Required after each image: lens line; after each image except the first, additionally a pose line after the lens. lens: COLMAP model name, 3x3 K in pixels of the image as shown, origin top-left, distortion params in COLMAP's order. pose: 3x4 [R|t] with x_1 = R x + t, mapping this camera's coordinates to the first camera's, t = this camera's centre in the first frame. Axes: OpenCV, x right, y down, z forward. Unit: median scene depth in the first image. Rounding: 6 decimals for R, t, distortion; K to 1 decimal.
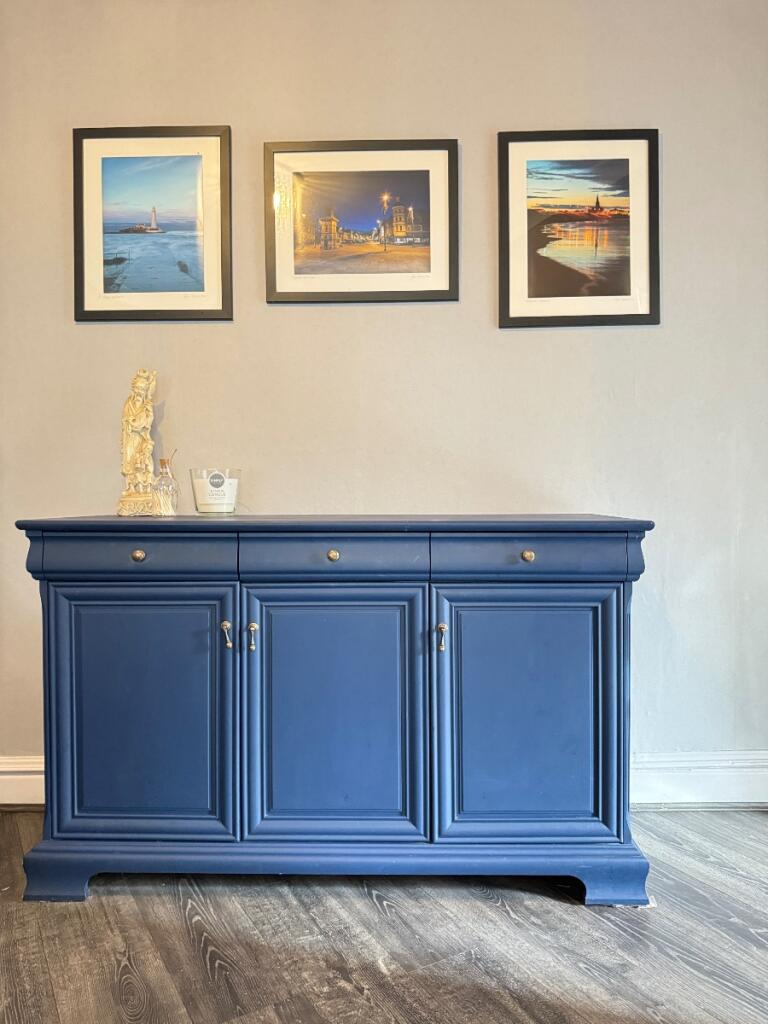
lens RADIAL K [[725.7, 0, 386.9], [0, 725.7, 513.4], [0, 0, 1]] dist [0.030866, -0.045281]
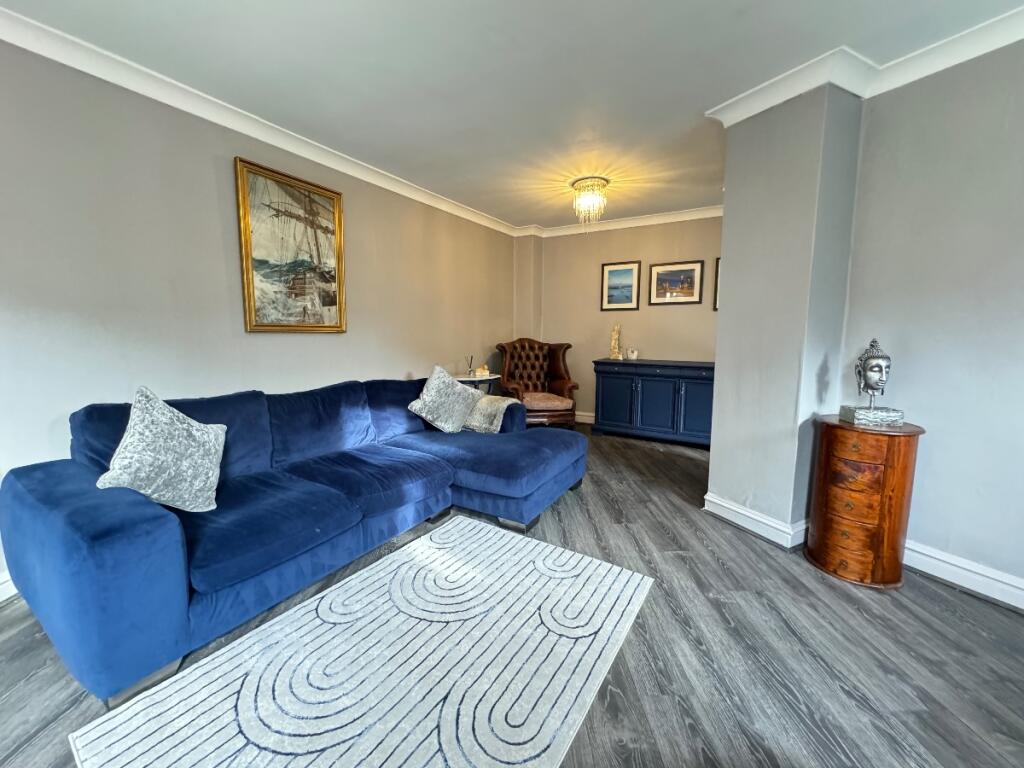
lens RADIAL K [[405.3, 0, 511.8], [0, 405.3, 383.1], [0, 0, 1]] dist [-0.000314, -0.000092]
pose [[0.865129, 0.068467, -0.496854, 0.315247], [-0.014054, 0.993559, 0.112442, -0.109778], [0.501352, -0.090294, 0.860519, -1.296425]]
